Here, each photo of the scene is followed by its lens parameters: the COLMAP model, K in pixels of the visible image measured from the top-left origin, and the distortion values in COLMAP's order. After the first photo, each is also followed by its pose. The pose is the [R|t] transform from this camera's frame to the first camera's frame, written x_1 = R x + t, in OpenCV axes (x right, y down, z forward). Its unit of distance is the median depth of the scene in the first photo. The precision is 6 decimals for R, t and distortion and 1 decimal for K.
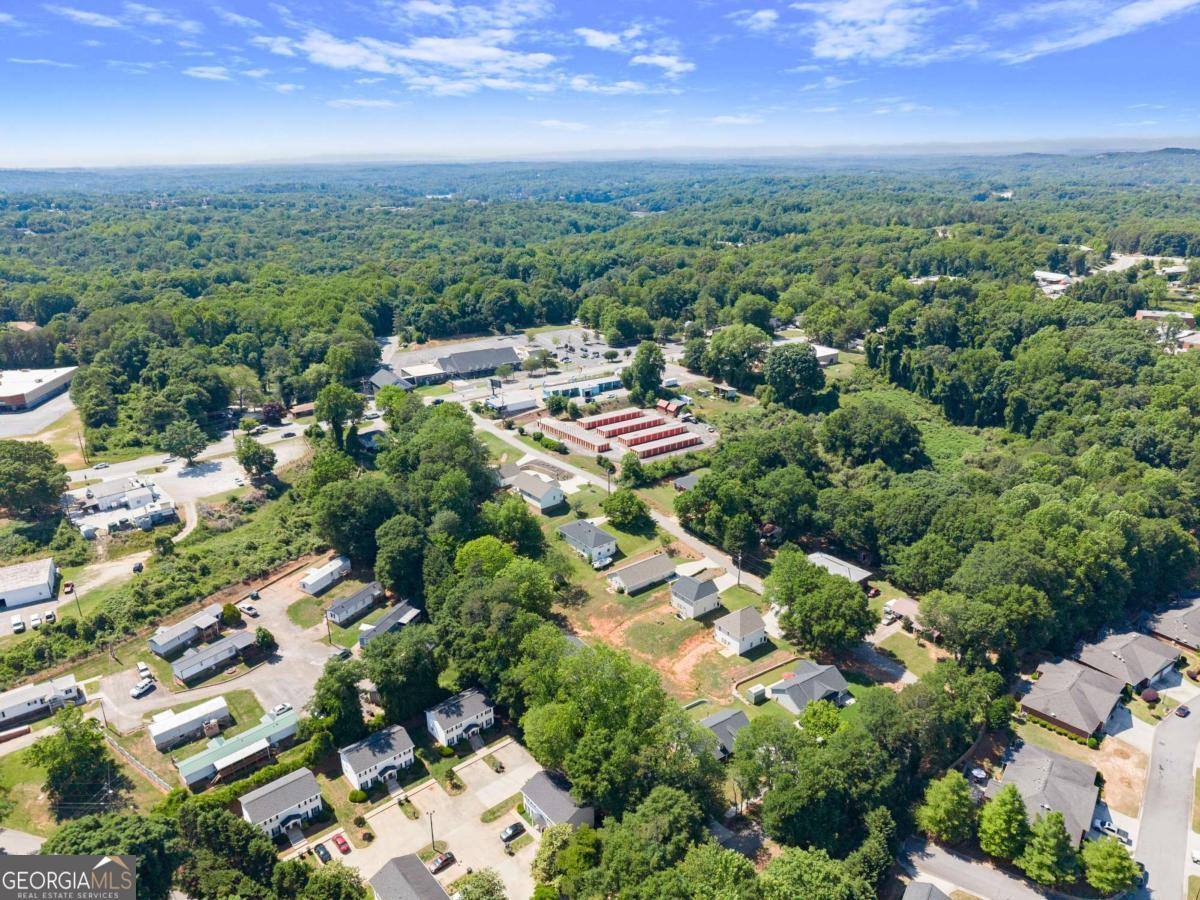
lens RADIAL K [[790.2, 0, 600.0], [0, 790.2, 450.0], [0, 0, 1]] dist [0.055146, -0.075229]
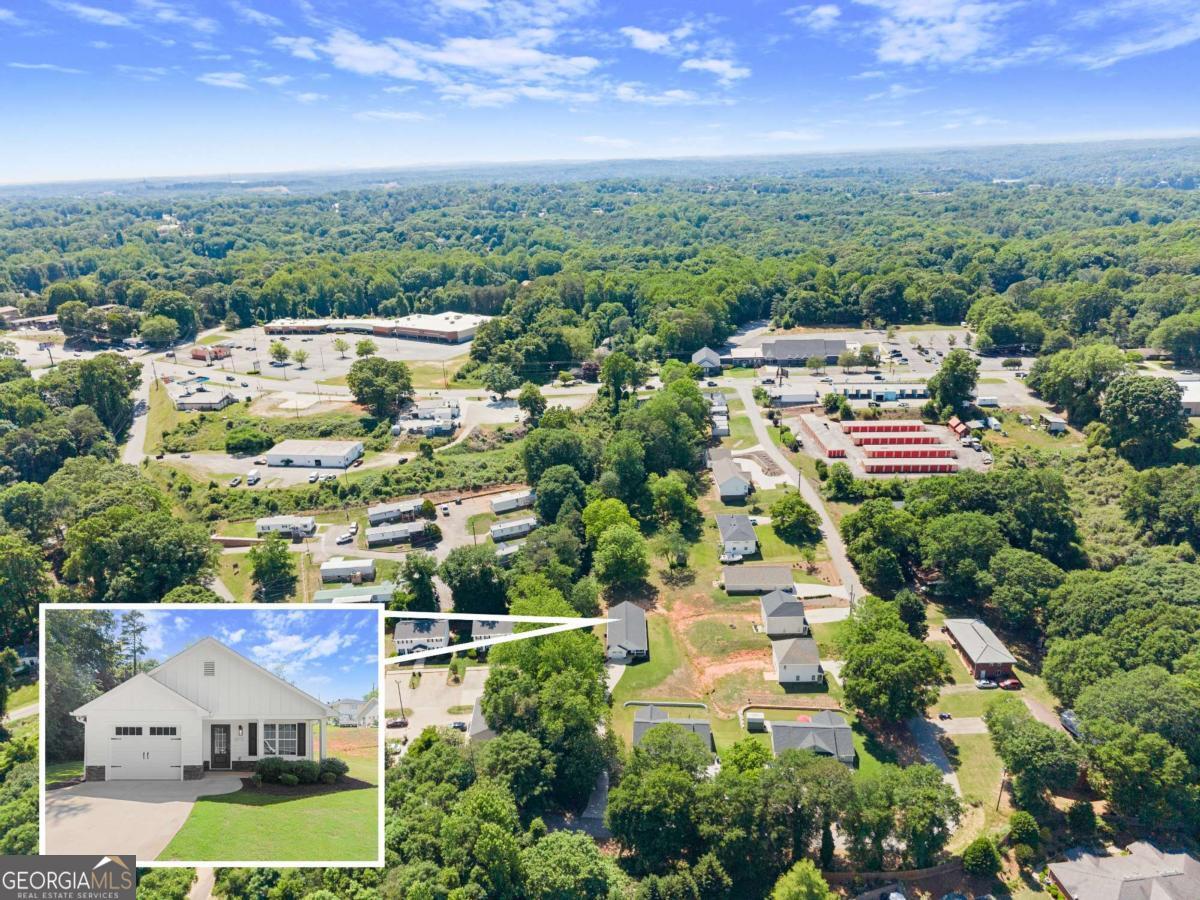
lens RADIAL K [[786.4, 0, 614.8], [0, 786.4, 445.3], [0, 0, 1]] dist [0.003018, -0.003003]
pose [[0.789744, 0.195486, -0.581455, 0.438495], [-0.185782, 0.979569, 0.076999, -0.045930], [0.584628, 0.047215, 0.809926, 0.101382]]
